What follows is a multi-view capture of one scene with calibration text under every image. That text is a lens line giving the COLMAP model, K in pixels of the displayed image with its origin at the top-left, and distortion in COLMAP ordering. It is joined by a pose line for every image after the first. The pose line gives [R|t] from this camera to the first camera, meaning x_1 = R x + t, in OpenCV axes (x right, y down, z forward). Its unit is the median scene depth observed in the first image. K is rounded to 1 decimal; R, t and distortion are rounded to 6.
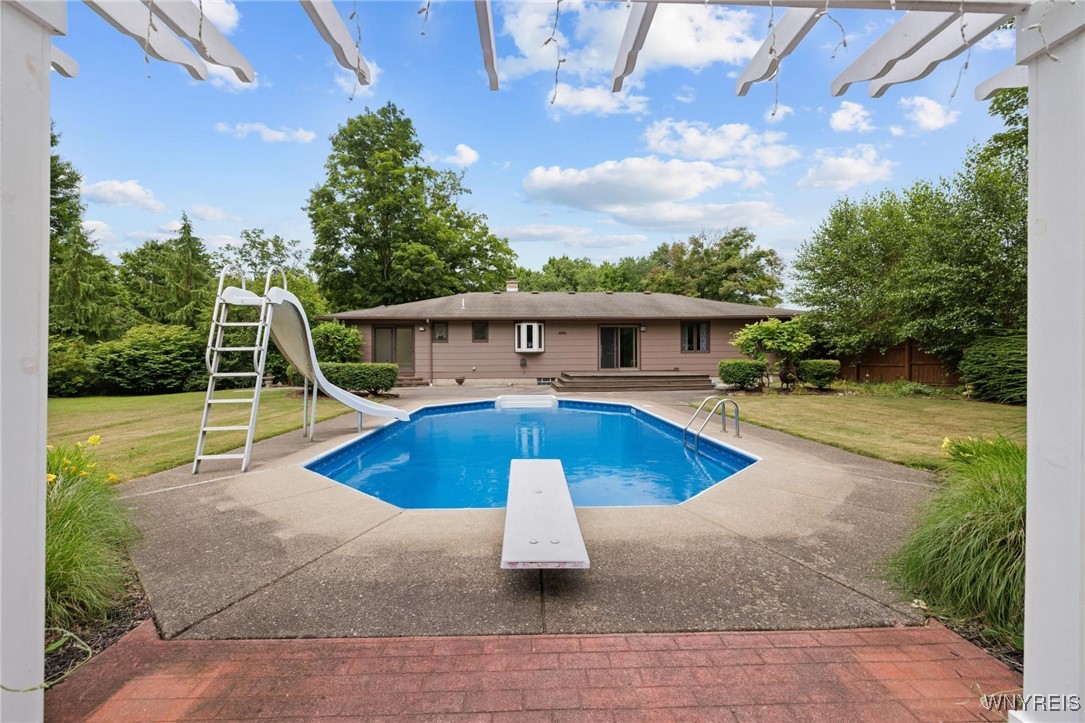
lens RADIAL K [[457.2, 0, 549.7], [0, 457.2, 358.7], [0, 0, 1]] dist [0.002983, -0.000273]
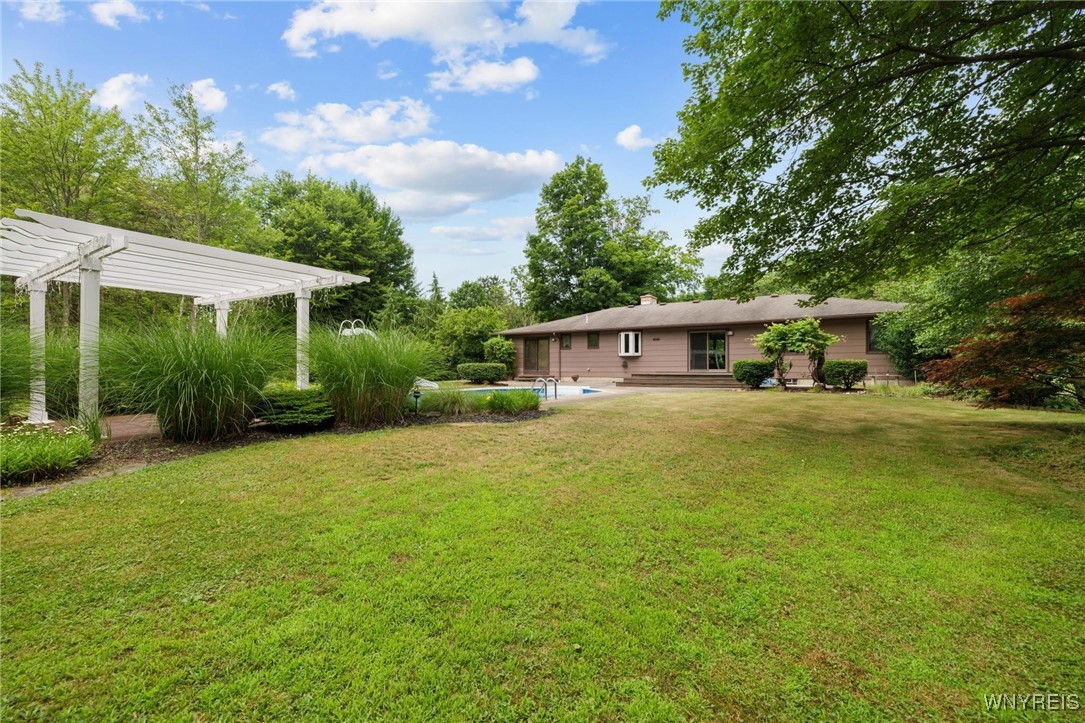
lens RADIAL K [[457.2, 0, 539.5], [0, 457.2, 370.6], [0, 0, 1]] dist [0.002983, -0.000273]
pose [[0.828569, 0.005785, -0.559856, 0.440166], [-0.001541, 0.999966, 0.008053, 0.015284], [0.559884, -0.005810, 0.828550, -0.147059]]
